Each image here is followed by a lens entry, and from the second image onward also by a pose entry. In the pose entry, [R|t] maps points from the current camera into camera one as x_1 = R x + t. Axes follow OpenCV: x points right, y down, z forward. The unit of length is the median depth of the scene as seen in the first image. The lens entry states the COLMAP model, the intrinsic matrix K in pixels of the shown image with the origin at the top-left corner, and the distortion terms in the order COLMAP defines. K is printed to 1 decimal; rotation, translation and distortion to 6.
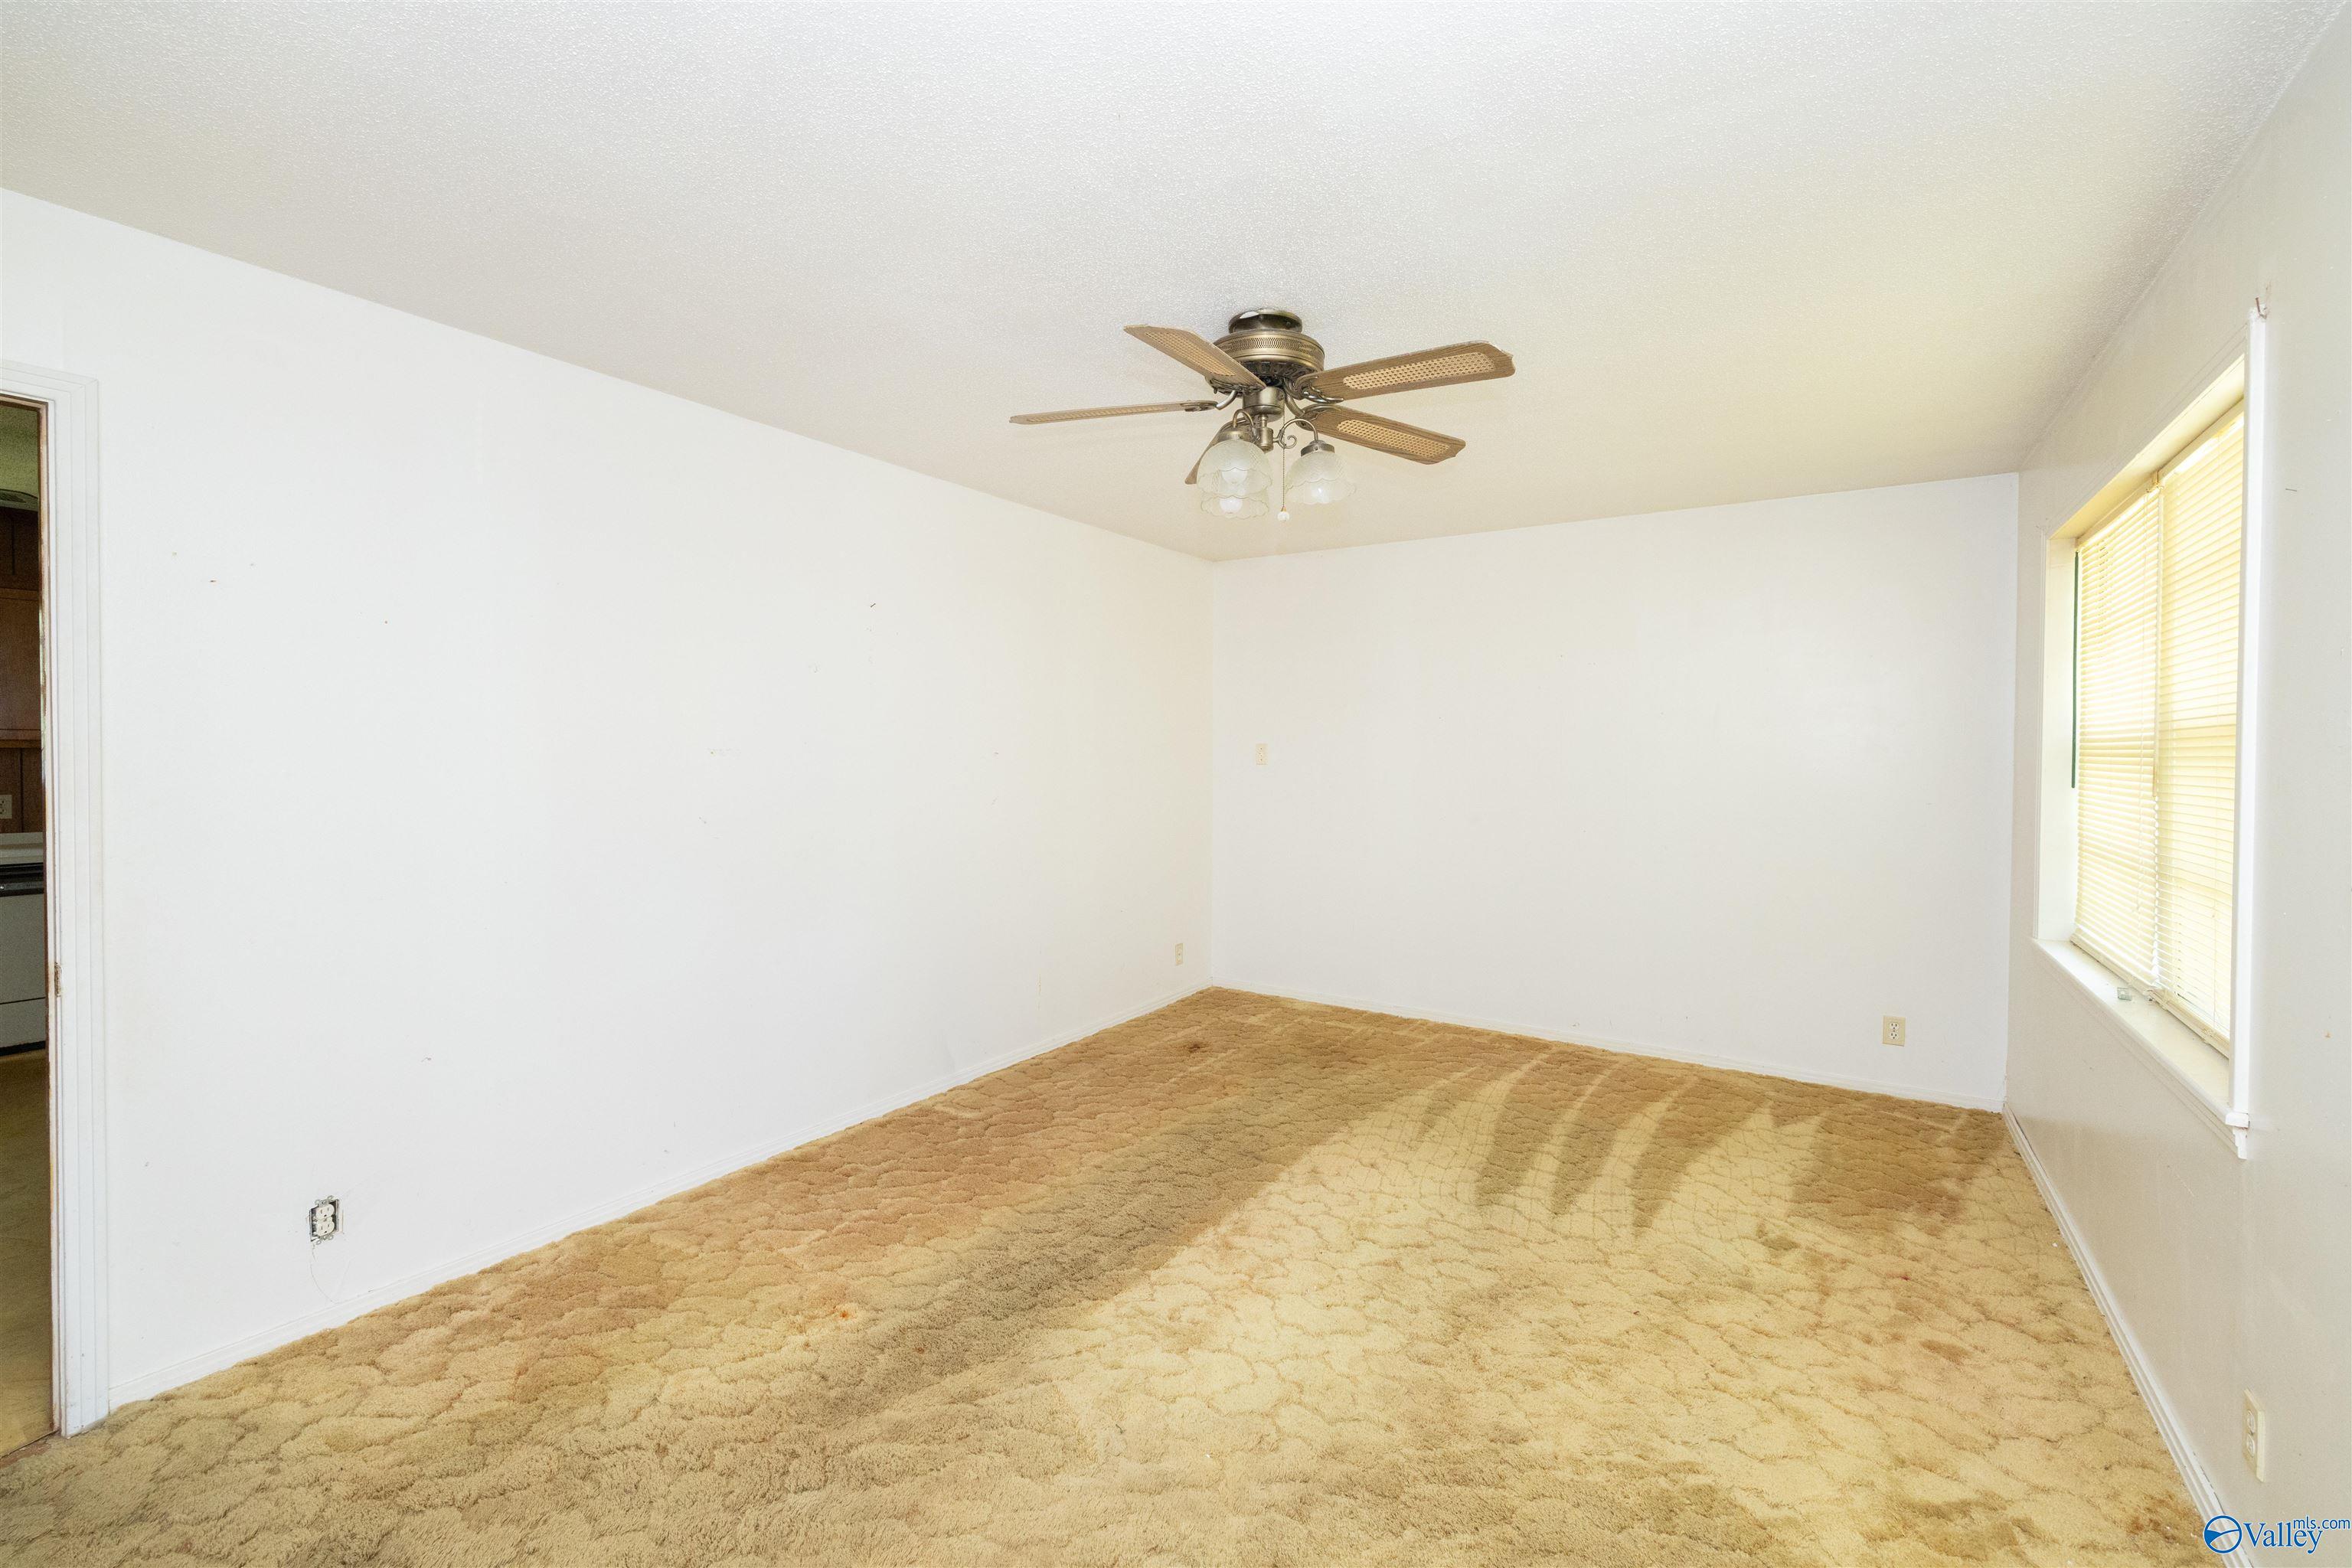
lens RADIAL K [[987.9, 0, 1167.5], [0, 987.9, 767.0], [0, 0, 1]] dist [-0.001706, 0.001033]
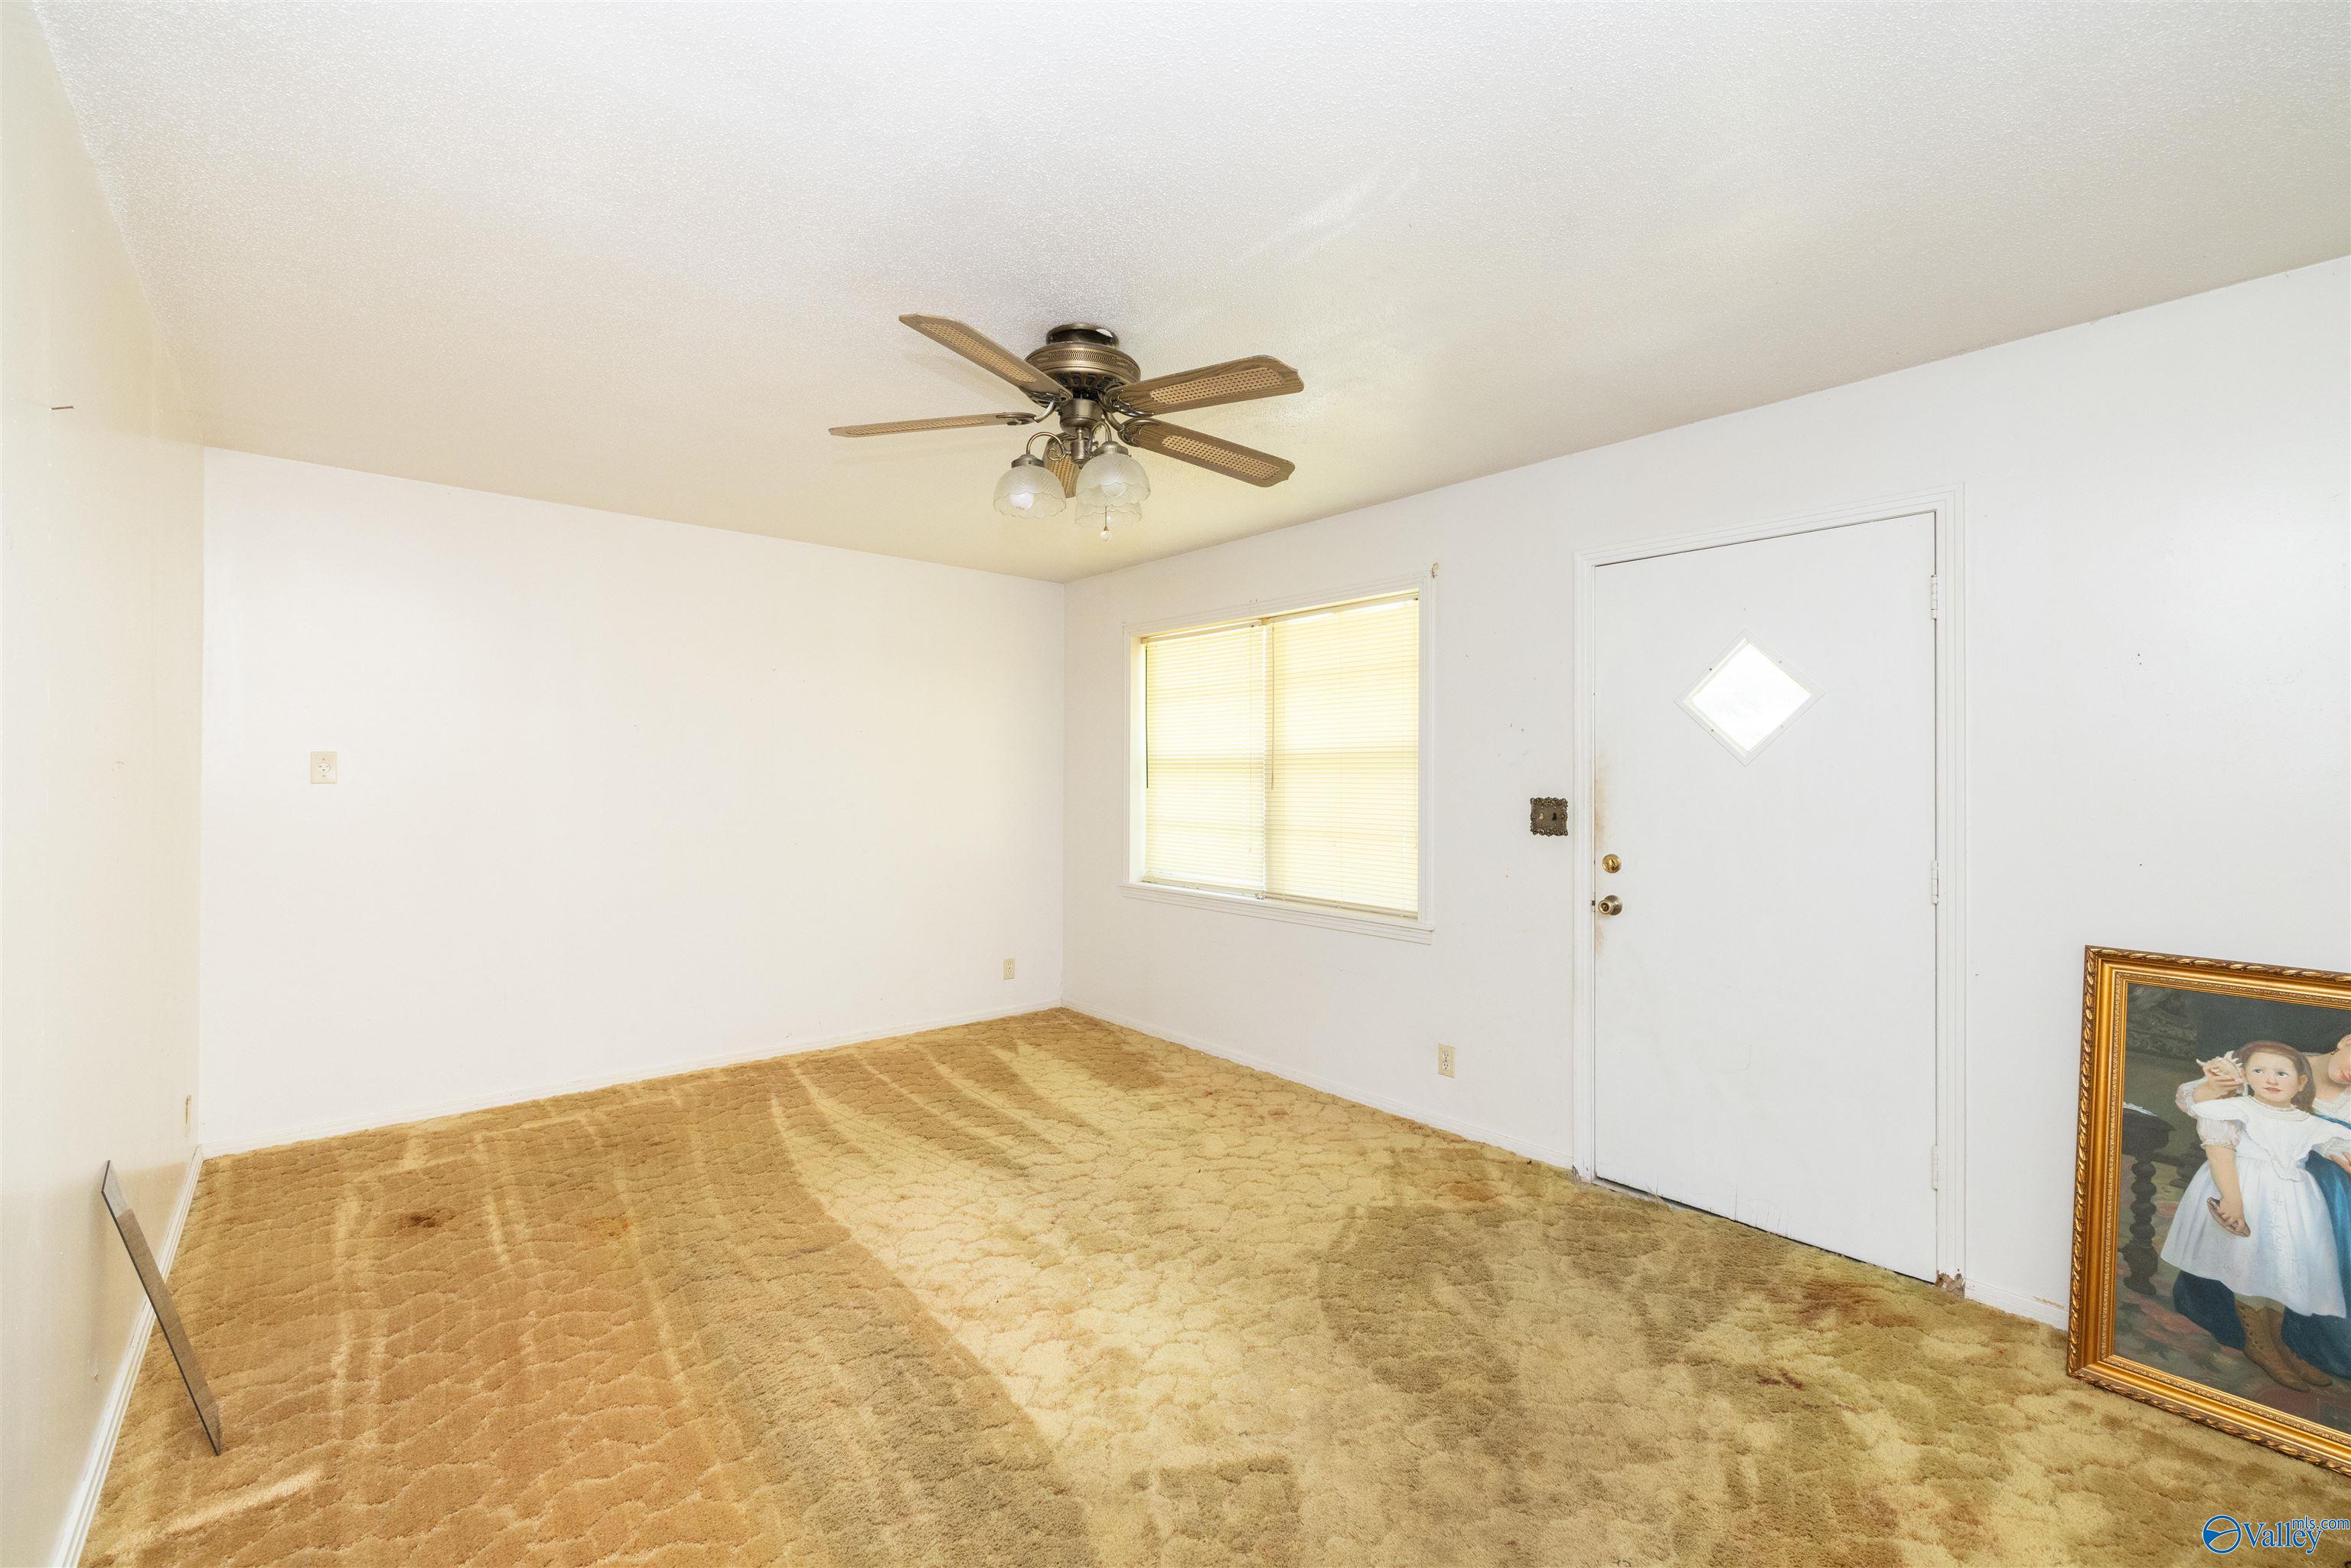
lens RADIAL K [[987.4, 0, 1160.3], [0, 987.4, 770.6], [0, 0, 1]] dist [-0.001706, 0.001033]
pose [[0.274690, 0.001571, 0.961531, -0.741080], [0.014433, 0.999879, -0.005756, 0.000347], [-0.961424, 0.015459, 0.274635, 0.568467]]
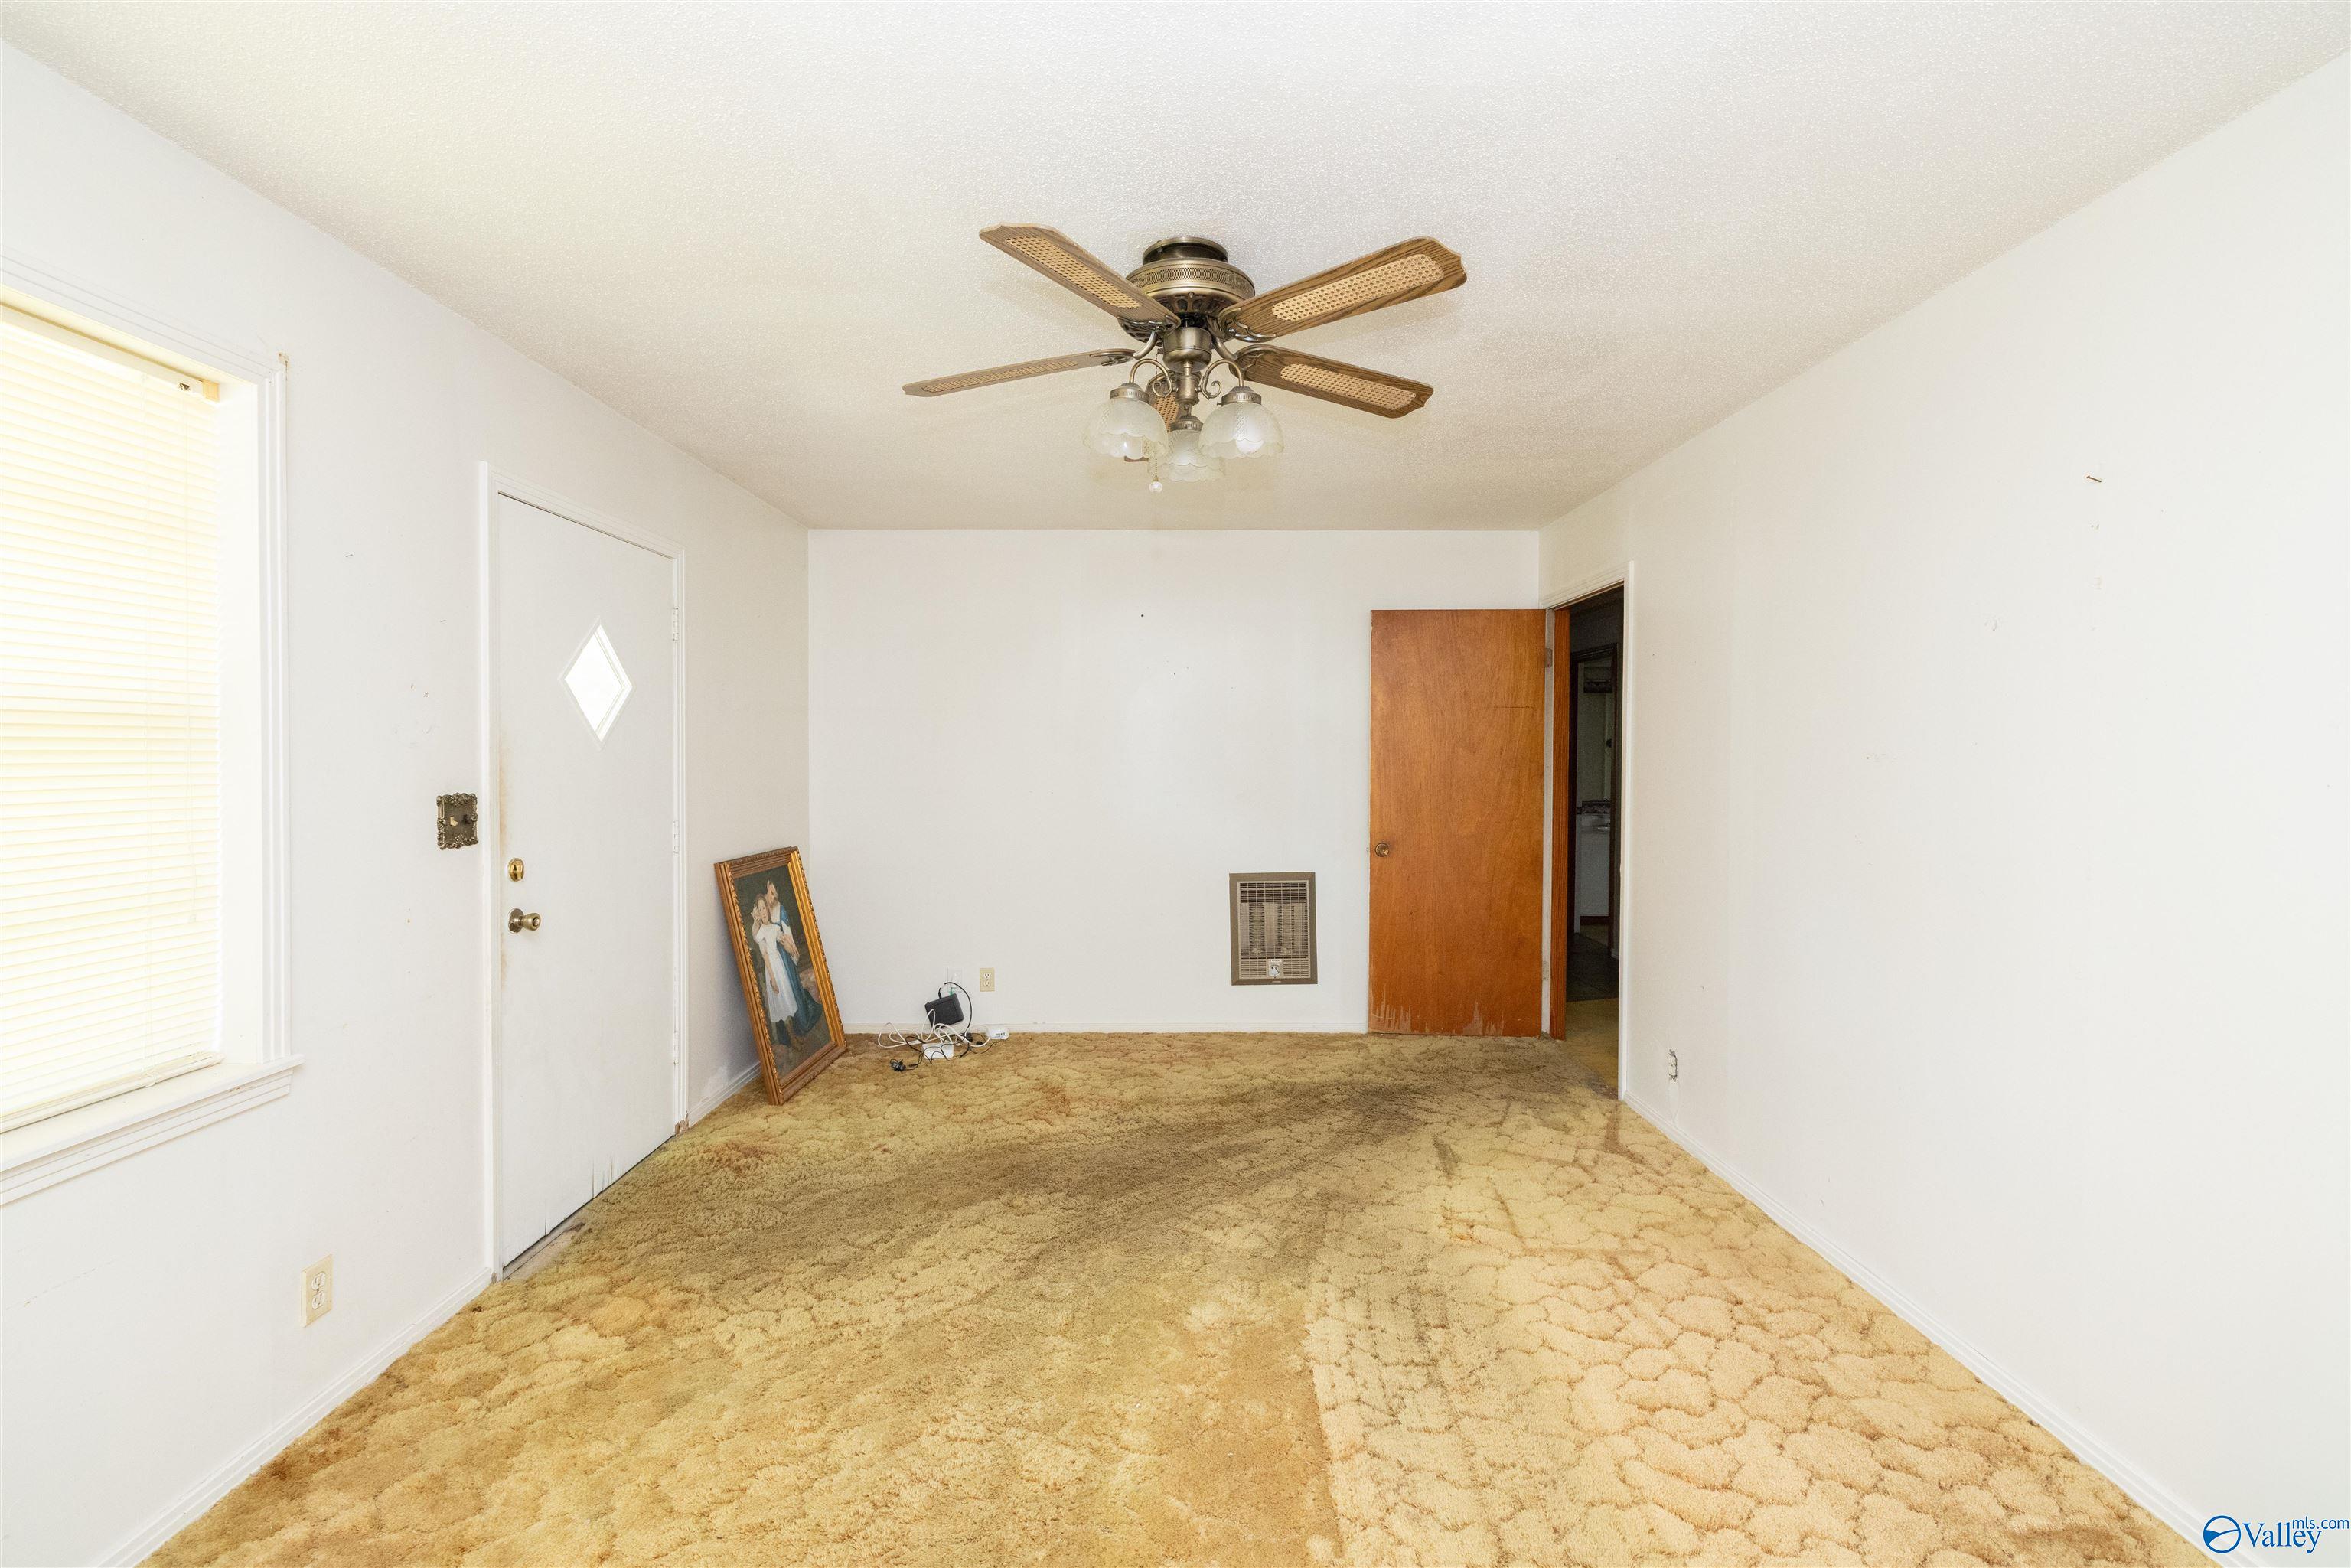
lens RADIAL K [[987.4, 0, 1176.4], [0, 987.4, 768.3], [0, 0, 1]] dist [-0.001706, 0.001033]
pose [[-0.826484, 0.005249, -0.562936, 0.508705], [-0.015429, 0.999370, 0.031971, -0.025880], [0.562749, 0.035109, -0.825882, 1.491375]]
